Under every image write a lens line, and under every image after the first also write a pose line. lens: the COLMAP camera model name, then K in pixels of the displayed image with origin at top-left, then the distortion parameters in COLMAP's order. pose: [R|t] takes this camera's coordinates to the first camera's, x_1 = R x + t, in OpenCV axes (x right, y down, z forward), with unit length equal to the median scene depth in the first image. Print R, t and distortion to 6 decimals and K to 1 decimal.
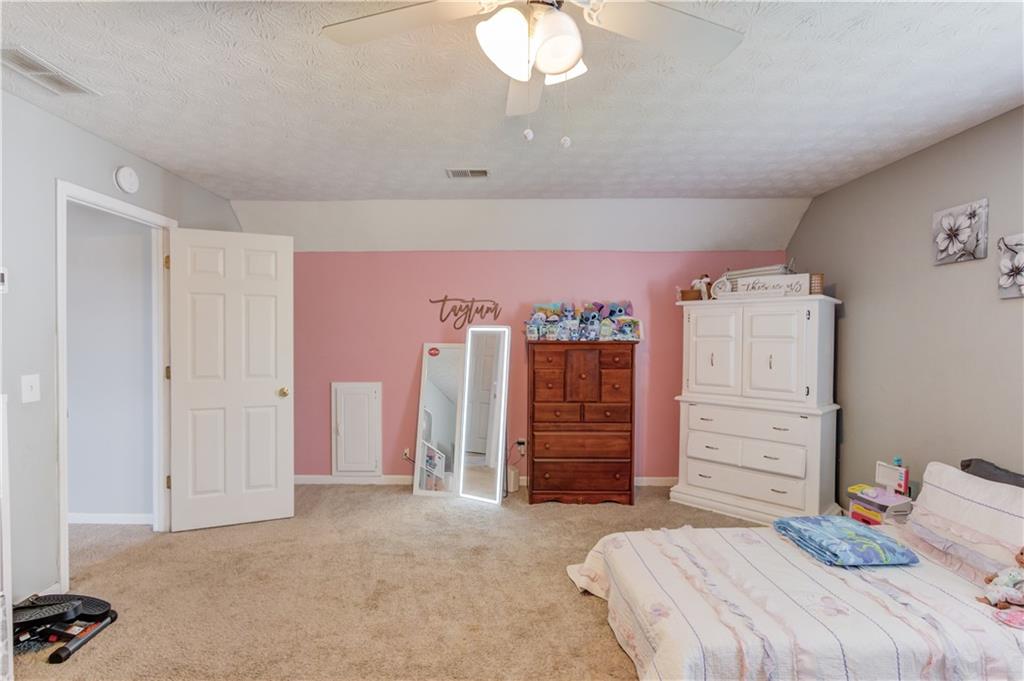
lens RADIAL K [[499.1, 0, 510.3], [0, 499.1, 337.4], [0, 0, 1]] dist [-0.009711, 0.000997]
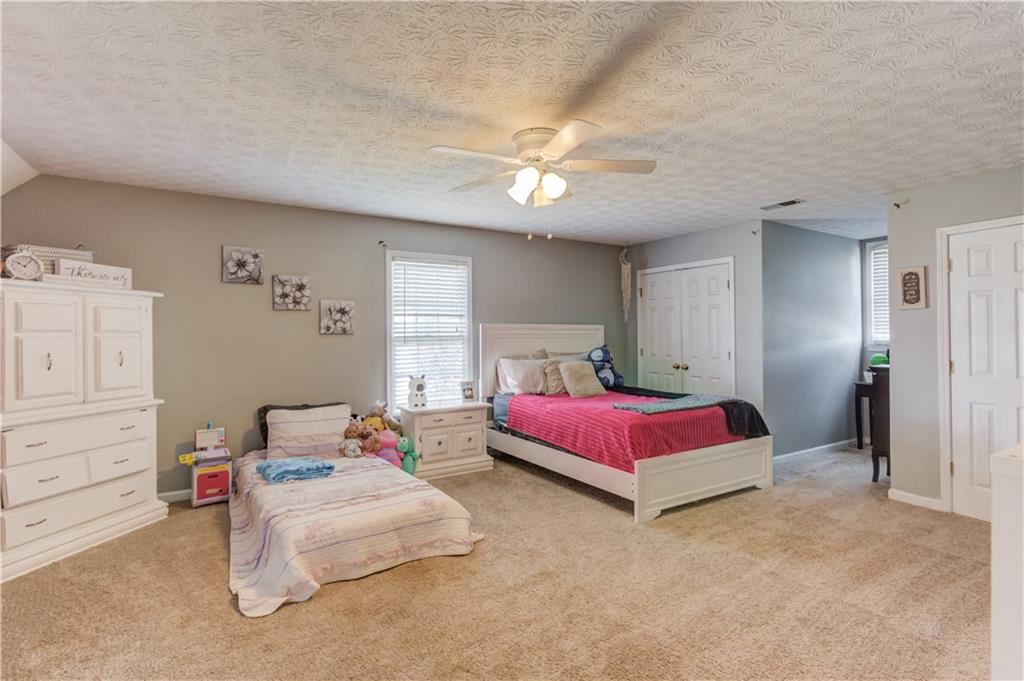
lens RADIAL K [[499.1, 0, 510.3], [0, 499.1, 337.4], [0, 0, 1]] dist [-0.009711, 0.000997]
pose [[-0.550401, -0.004917, 0.834886, -0.825150], [0.003979, 0.999956, 0.008512, 0.005845], [-0.834891, 0.008007, -0.550357, 1.140388]]
